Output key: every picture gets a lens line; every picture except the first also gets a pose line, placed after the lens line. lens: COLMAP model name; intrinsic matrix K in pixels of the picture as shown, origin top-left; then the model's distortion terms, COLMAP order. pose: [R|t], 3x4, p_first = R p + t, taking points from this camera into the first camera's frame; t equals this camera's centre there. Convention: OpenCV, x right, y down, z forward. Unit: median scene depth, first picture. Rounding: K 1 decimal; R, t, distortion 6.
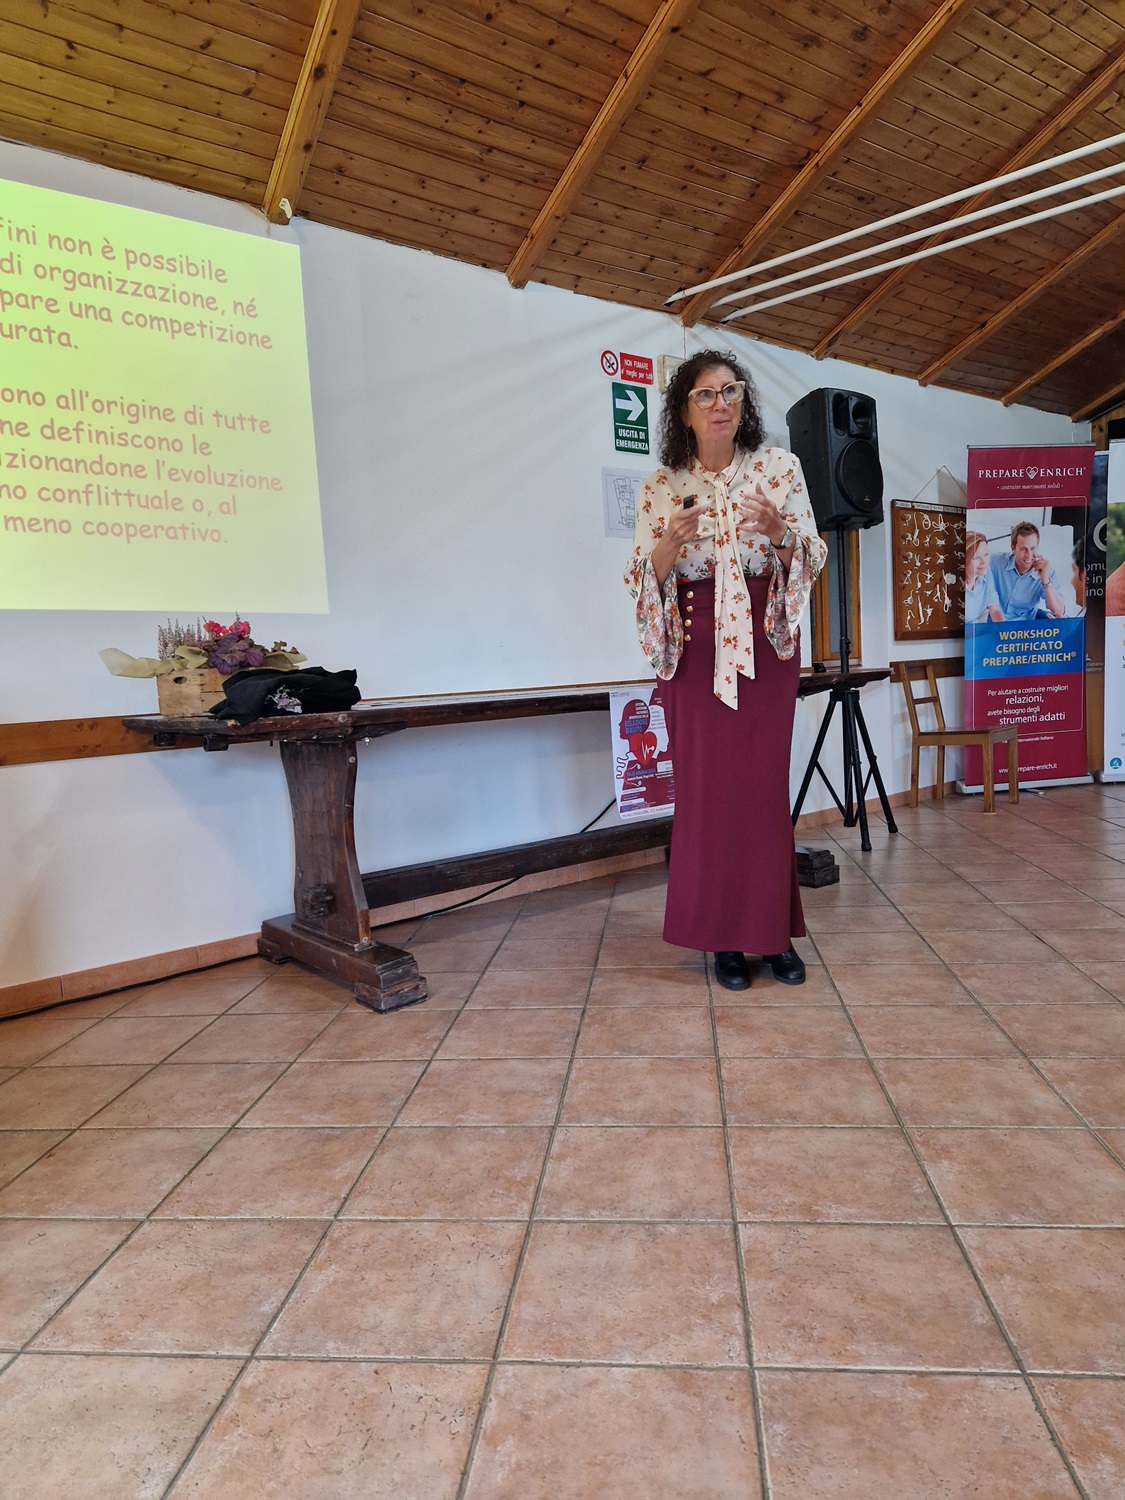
lens RADIAL K [[999.2, 0, 565.4], [0, 999.2, 749.2], [0, 0, 1]] dist [0.064112, -0.052266]
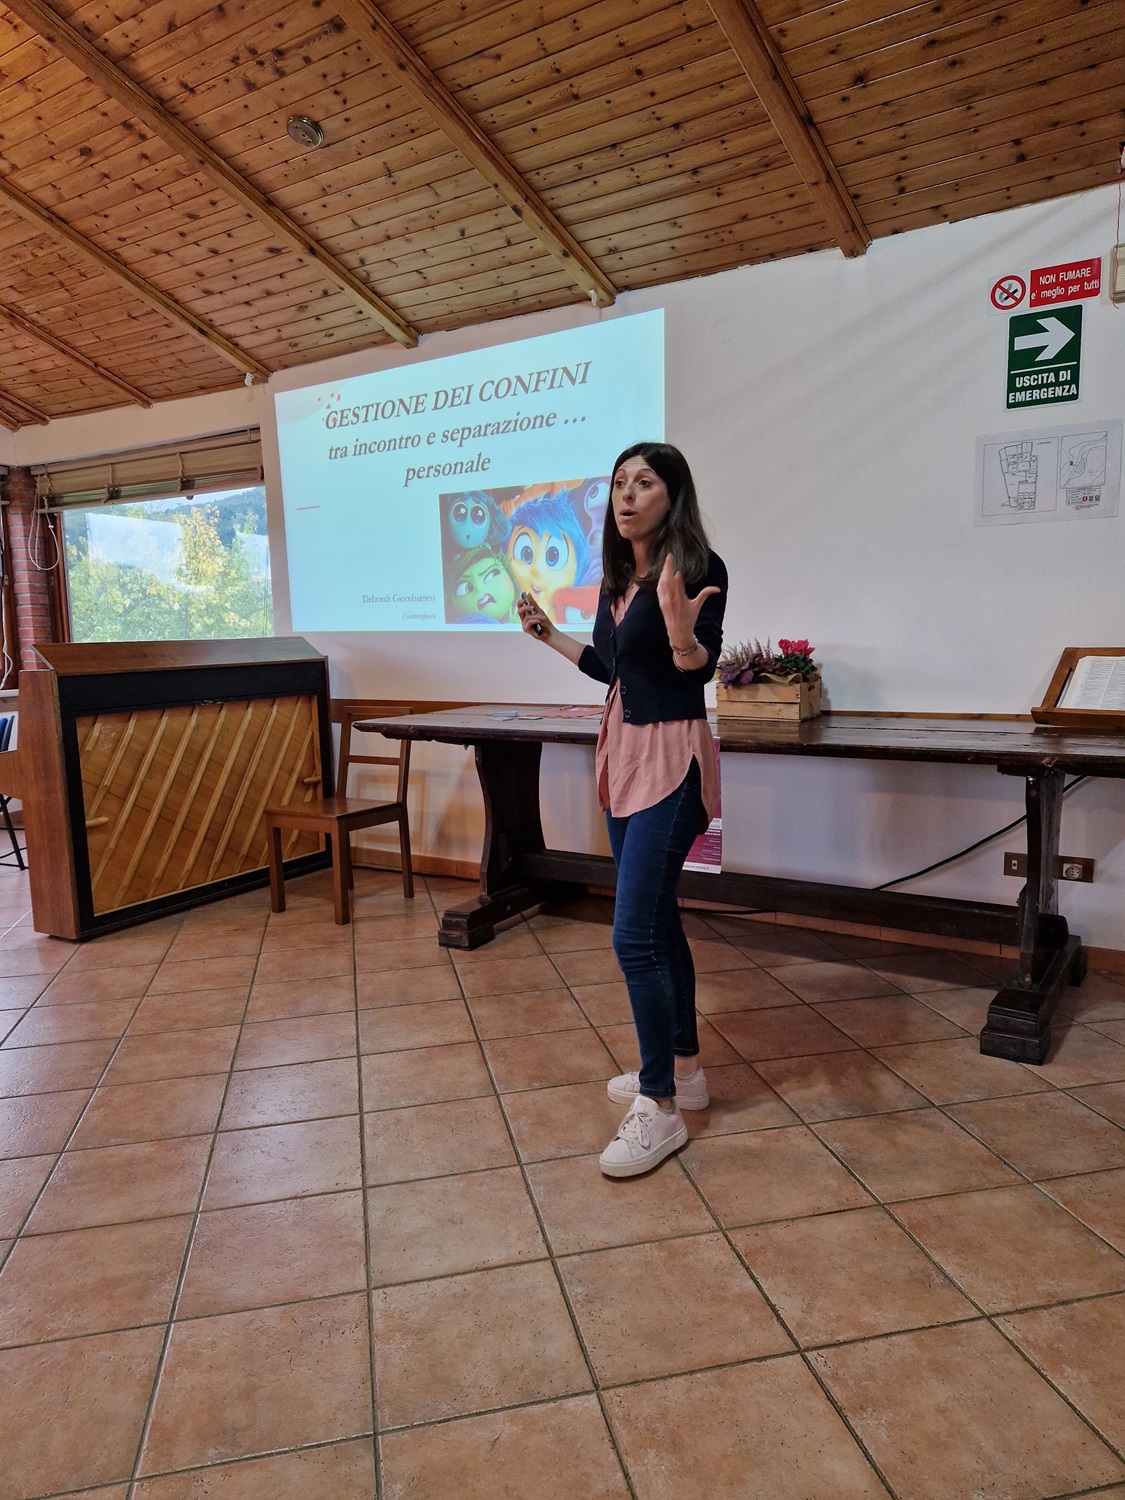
lens RADIAL K [[999.2, 0, 558.4], [0, 999.2, 742.5], [0, 0, 1]] dist [0.064112, -0.052266]
pose [[0.320014, 0.157059, -0.934304, 0.909145], [-0.070224, 0.987383, 0.141929, -0.177304], [0.944807, 0.020191, 0.327006, 0.575840]]
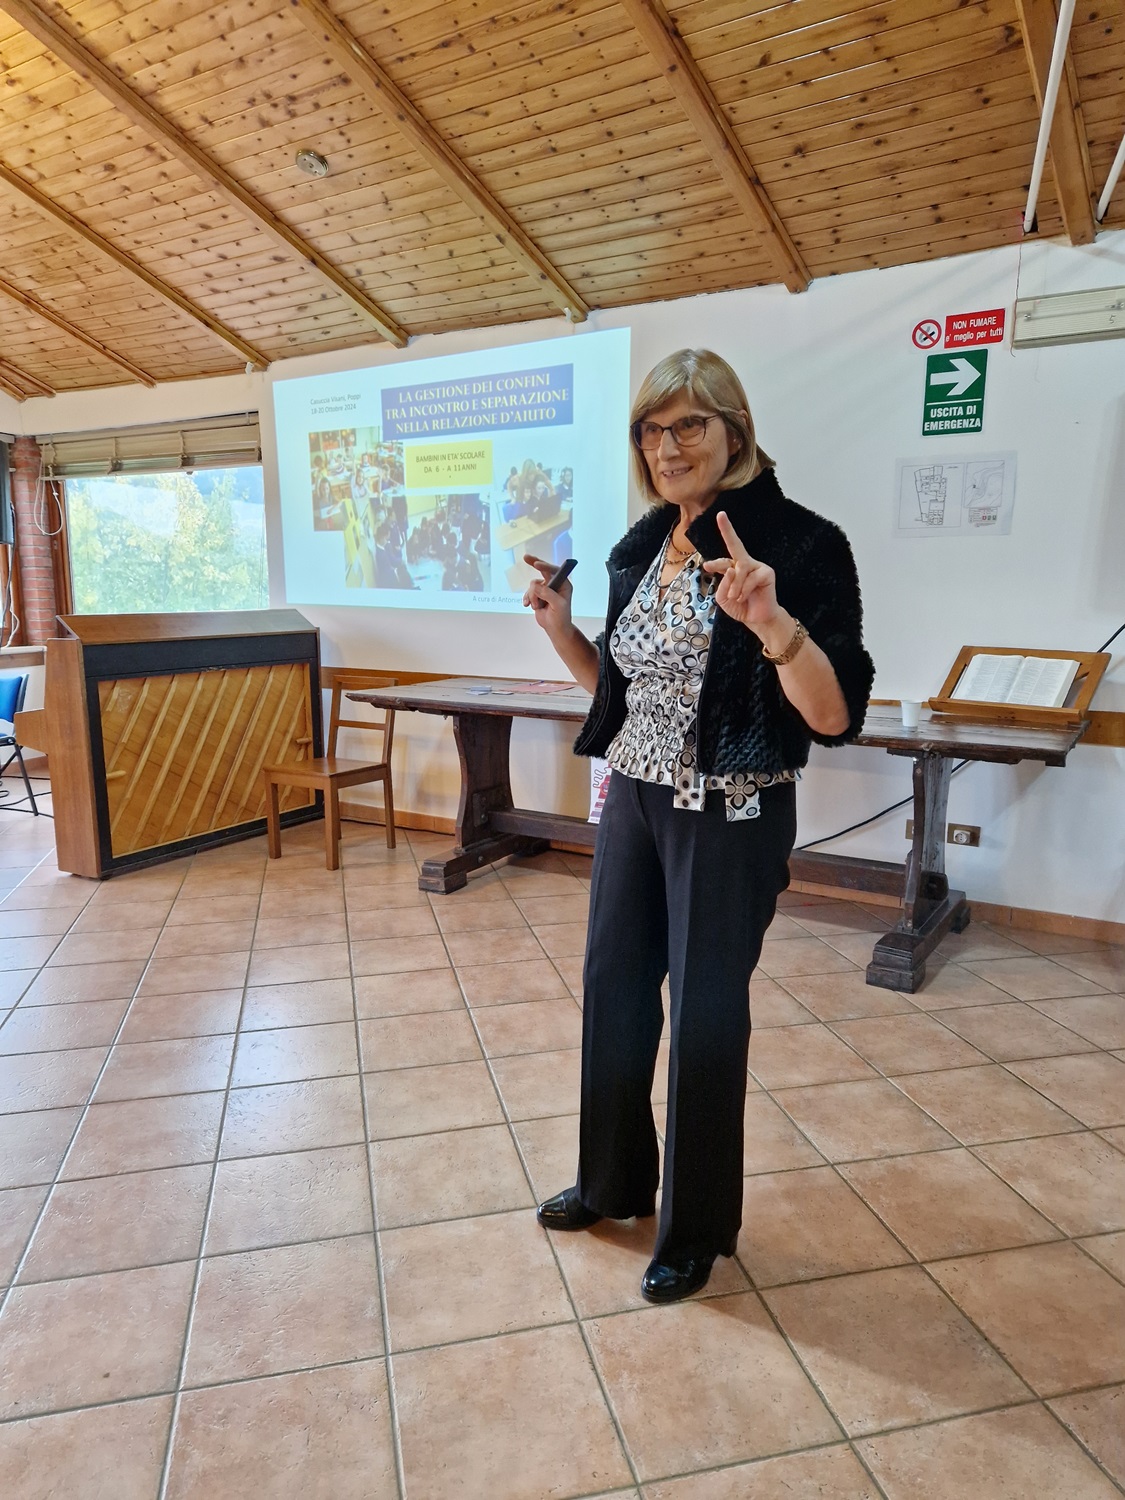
lens RADIAL K [[999.2, 0, 550.0], [0, 999.2, 744.3], [0, 0, 1]] dist [0.064112, -0.052266]
pose [[0.331910, 0.205583, -0.920636, 1.053269], [-0.096478, 0.978243, 0.183664, -0.219075], [0.938364, 0.027862, 0.344523, 0.531732]]
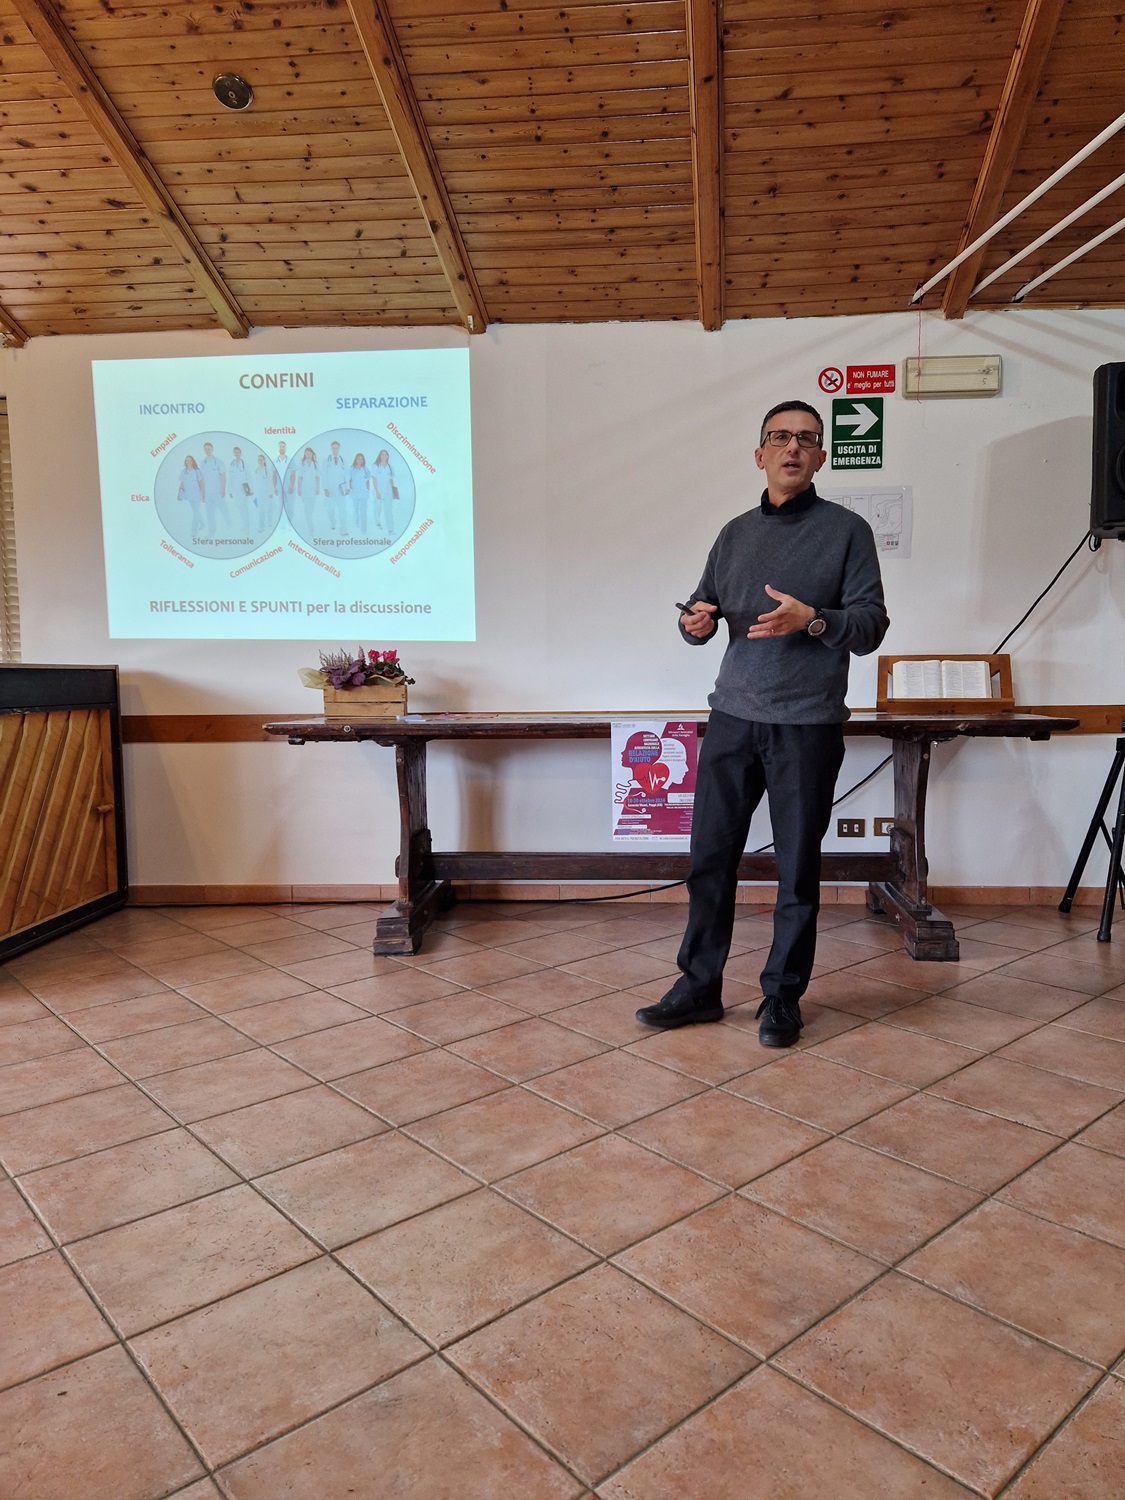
lens RADIAL K [[999.2, 0, 574.9], [0, 999.2, 745.9], [0, 0, 1]] dist [0.064112, -0.052266]
pose [[0.737870, 0.091907, -0.668656, 0.707342], [-0.084447, 0.995472, 0.043640, -0.072421], [0.669639, 0.024265, 0.742290, 0.162922]]
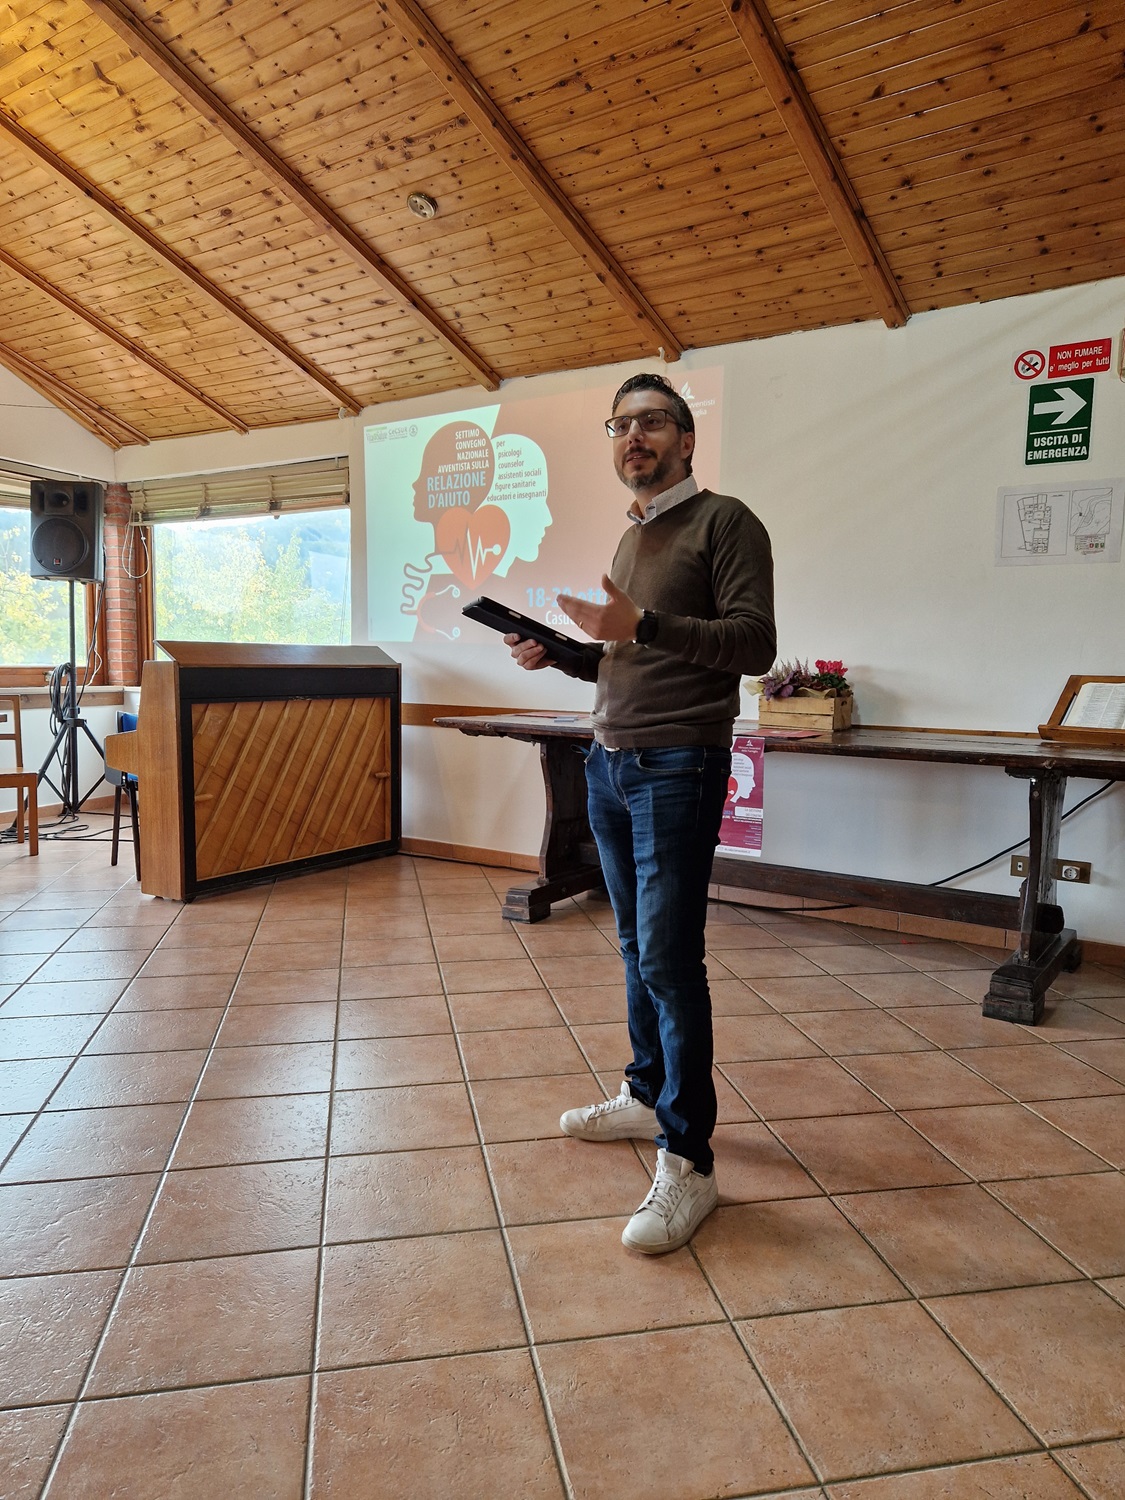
lens RADIAL K [[999.2, 0, 558.6], [0, 999.2, 750.3], [0, 0, 1]] dist [0.064112, -0.052266]
pose [[0.297509, 0.146517, -0.943410, 1.033501], [-0.110491, 0.986798, 0.118411, -0.151038], [0.948304, 0.069010, 0.309770, 0.482921]]
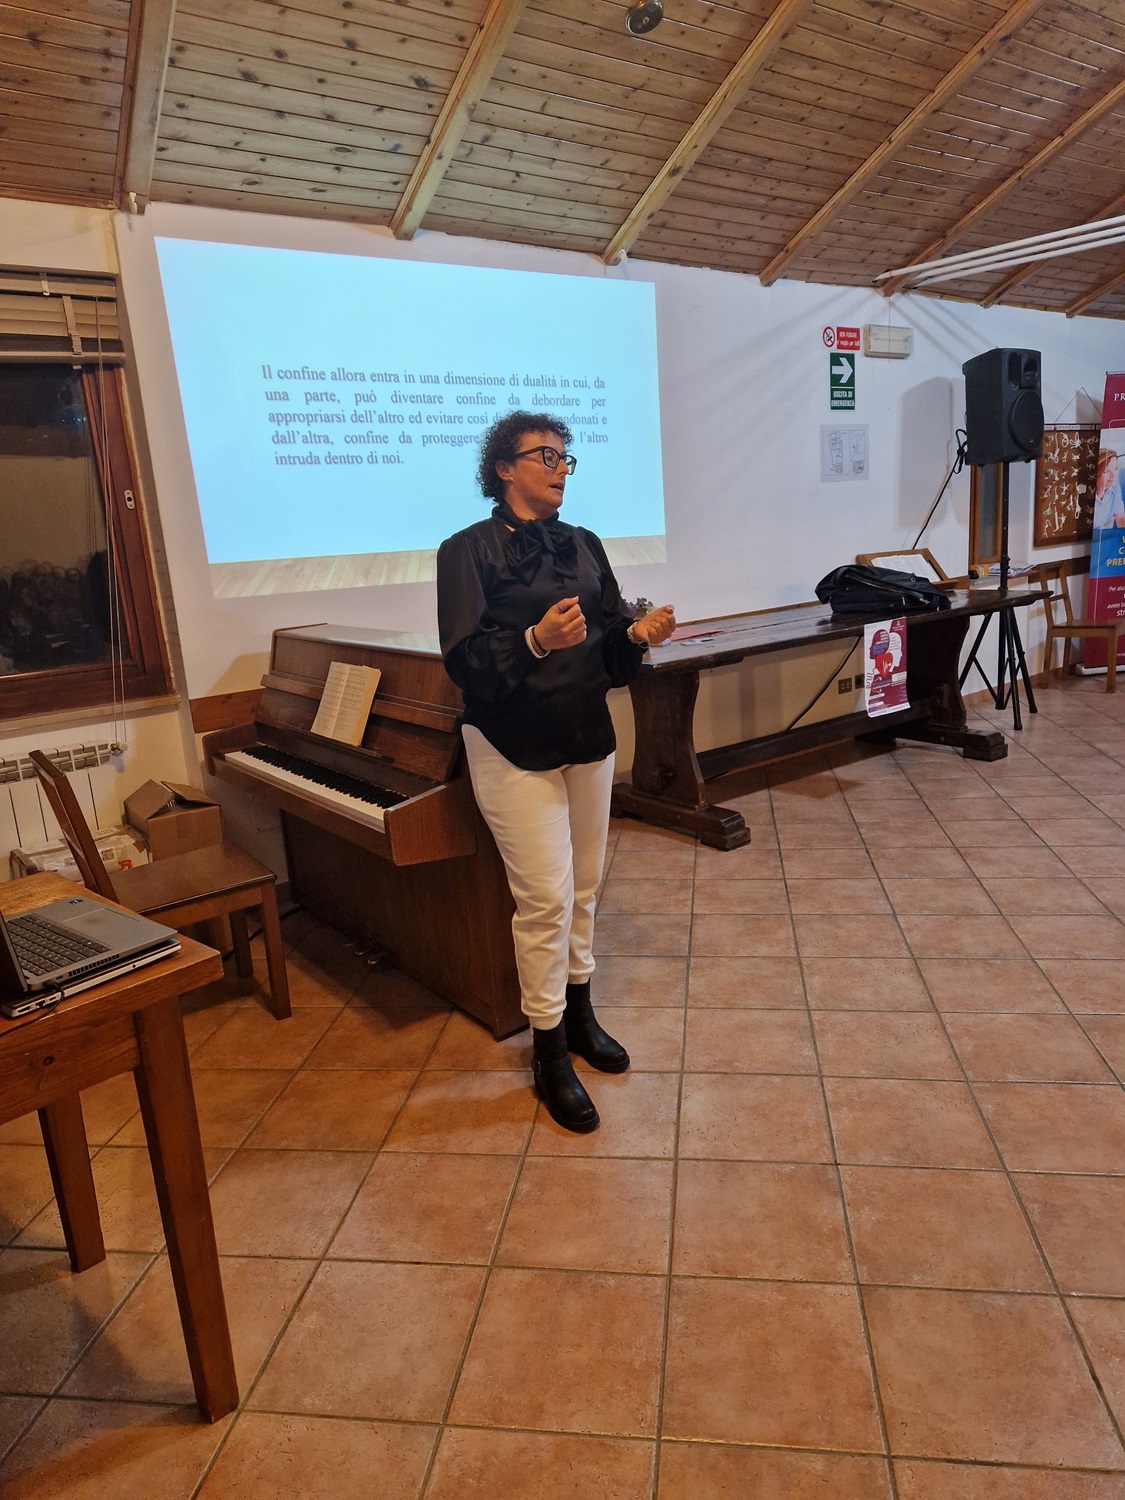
lens RADIAL K [[999.2, 0, 568.9], [0, 999.2, 743.0], [0, 0, 1]] dist [0.064112, -0.052266]
pose [[0.999165, -0.005751, -0.040455, -0.293619], [0.011324, 0.990241, 0.138906, -0.089723], [0.039262, -0.139248, 0.989479, -0.389458]]
